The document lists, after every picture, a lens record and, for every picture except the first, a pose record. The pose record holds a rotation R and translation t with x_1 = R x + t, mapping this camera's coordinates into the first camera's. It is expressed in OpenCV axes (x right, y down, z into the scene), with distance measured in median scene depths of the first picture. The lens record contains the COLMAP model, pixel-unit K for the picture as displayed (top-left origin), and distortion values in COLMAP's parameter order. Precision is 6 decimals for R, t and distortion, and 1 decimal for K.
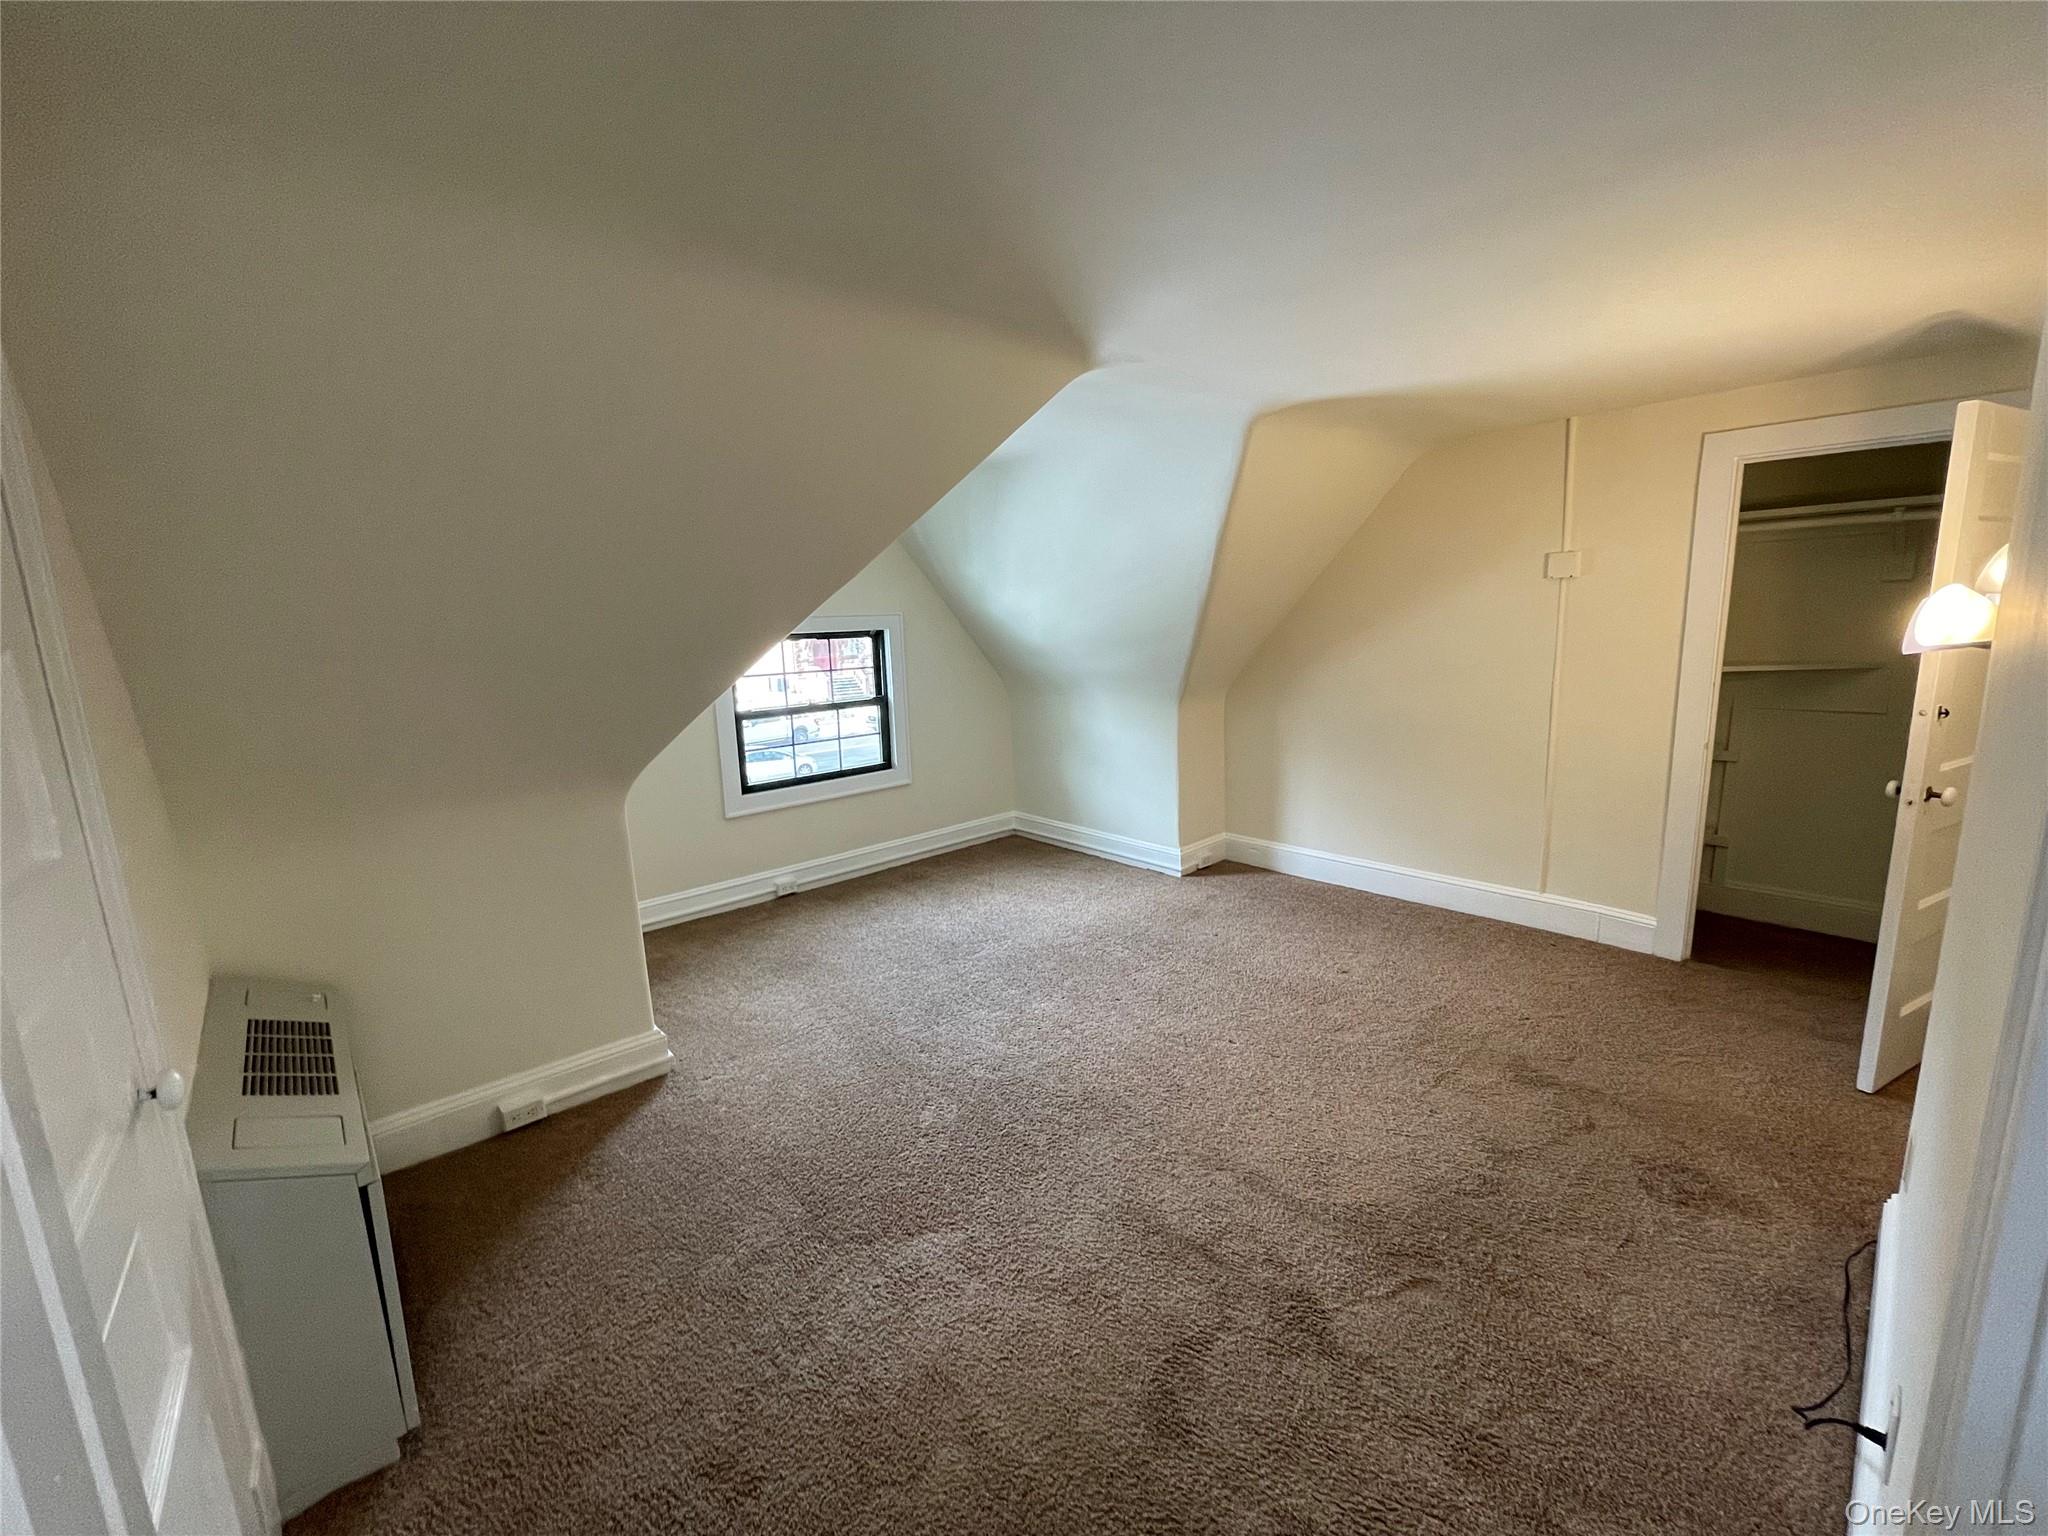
lens RADIAL K [[824.7, 0, 1014.0], [0, 824.7, 770.7], [0, 0, 1]] dist [0.000552, -0.000618]
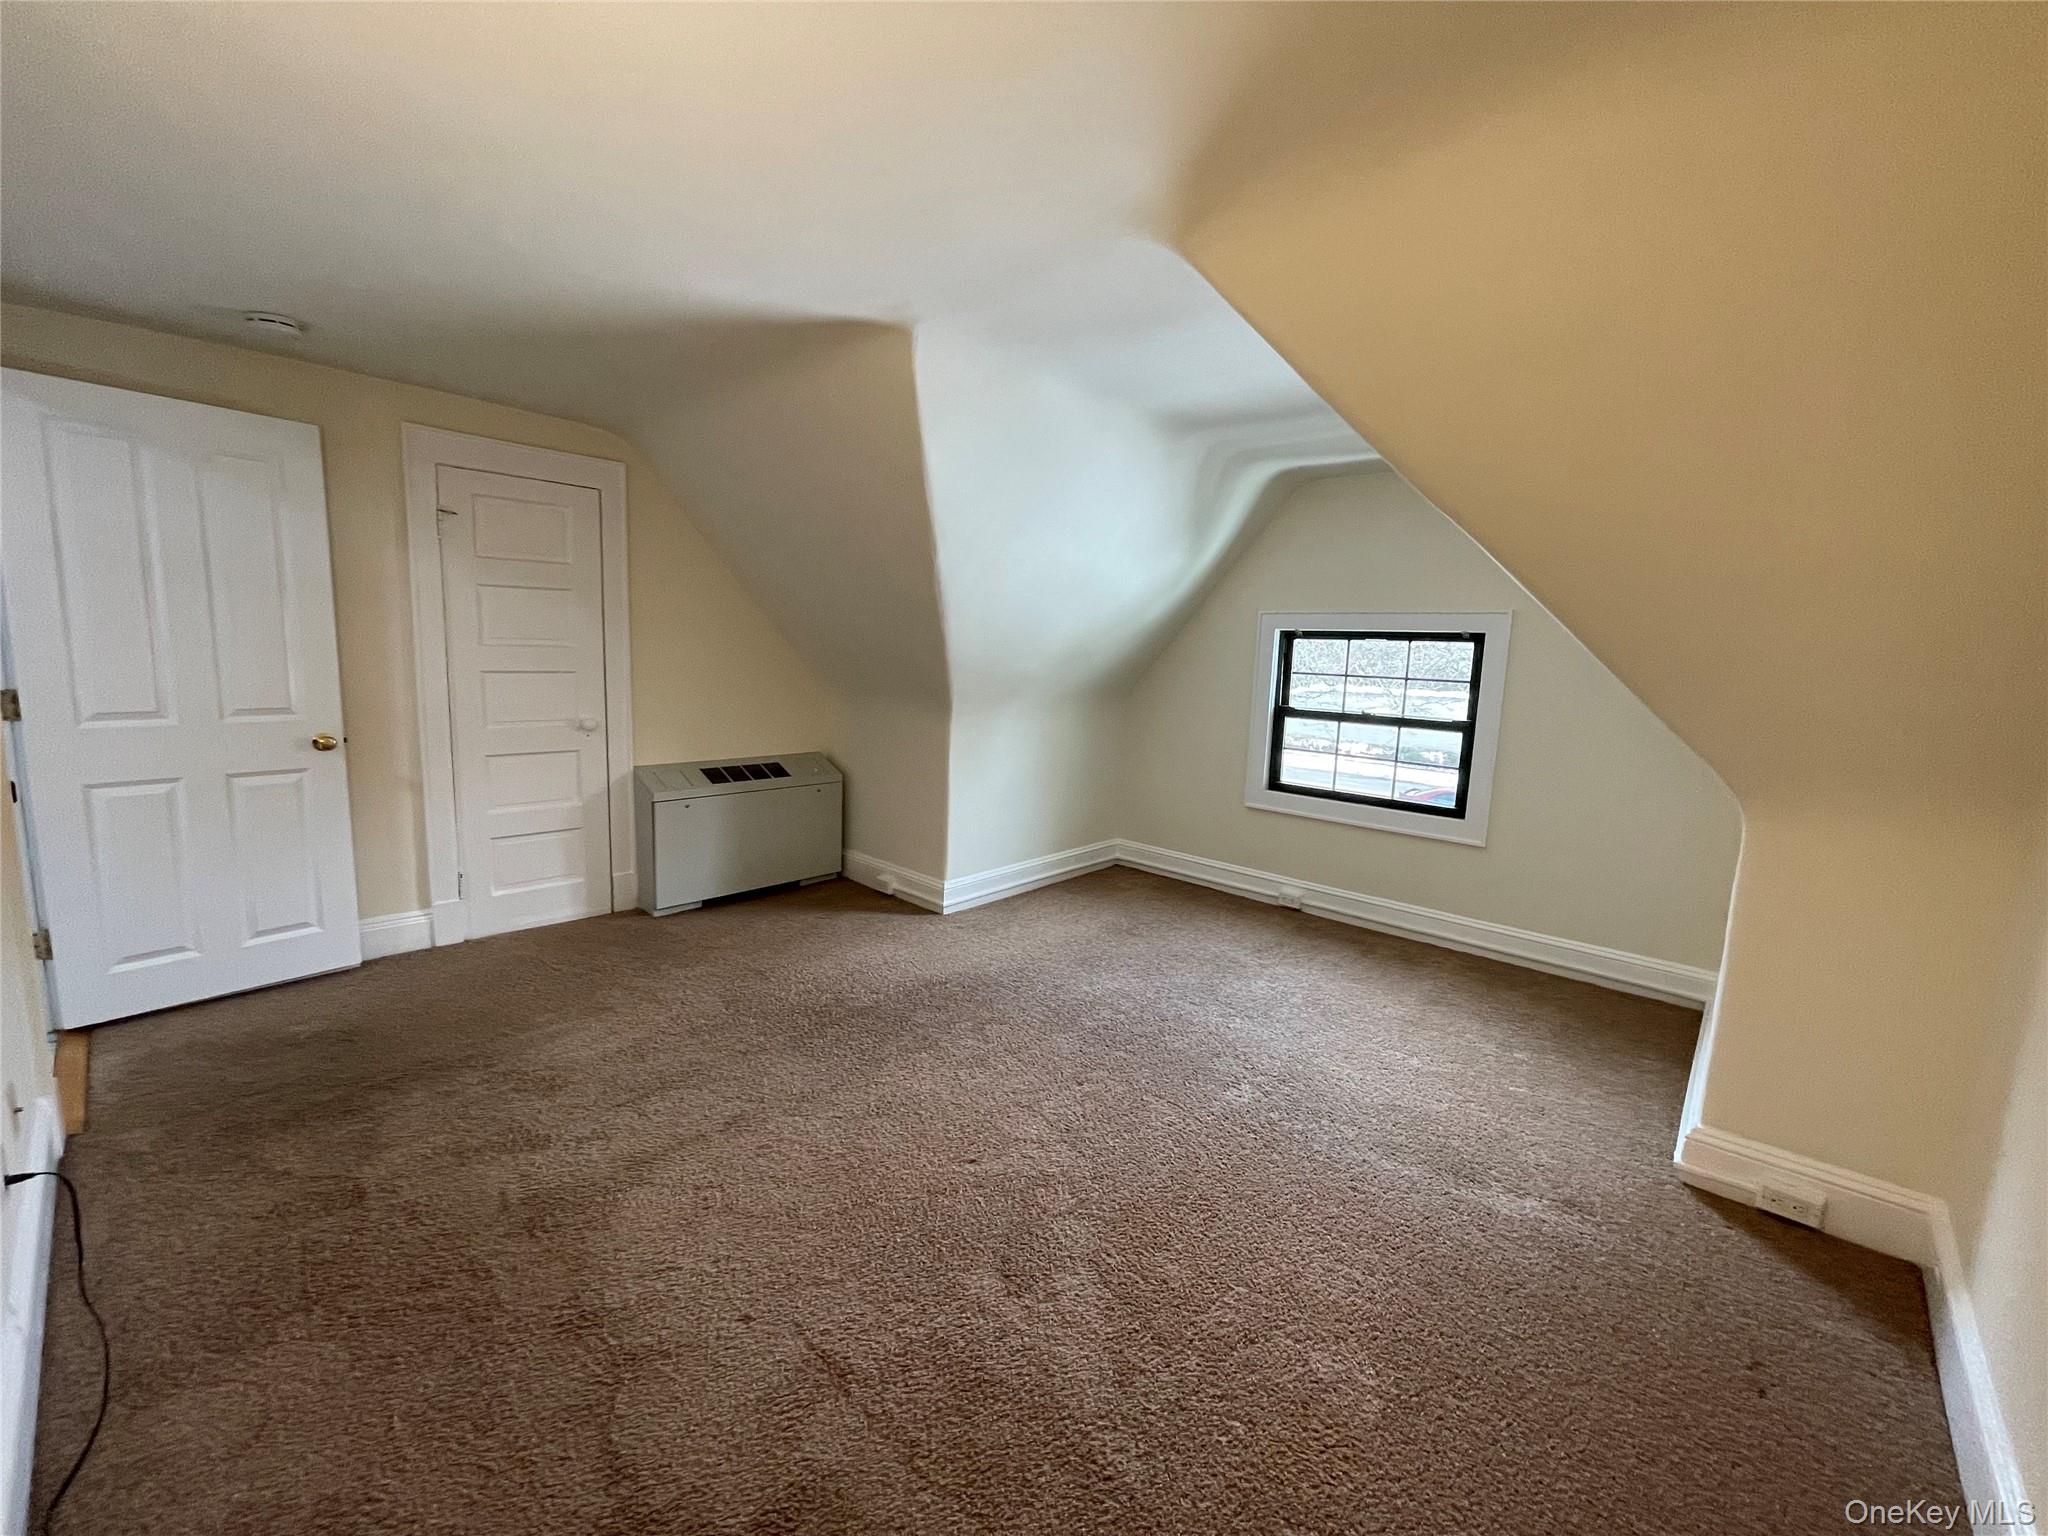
lens RADIAL K [[824.7, 0, 1015.7], [0, 824.7, 769.1], [0, 0, 1]] dist [0.000552, -0.000618]
pose [[0.084863, 0.189297, -0.978246, 0.571711], [-0.214632, 0.962212, 0.167575, -0.089349], [0.973001, 0.195742, 0.122285, 0.539145]]
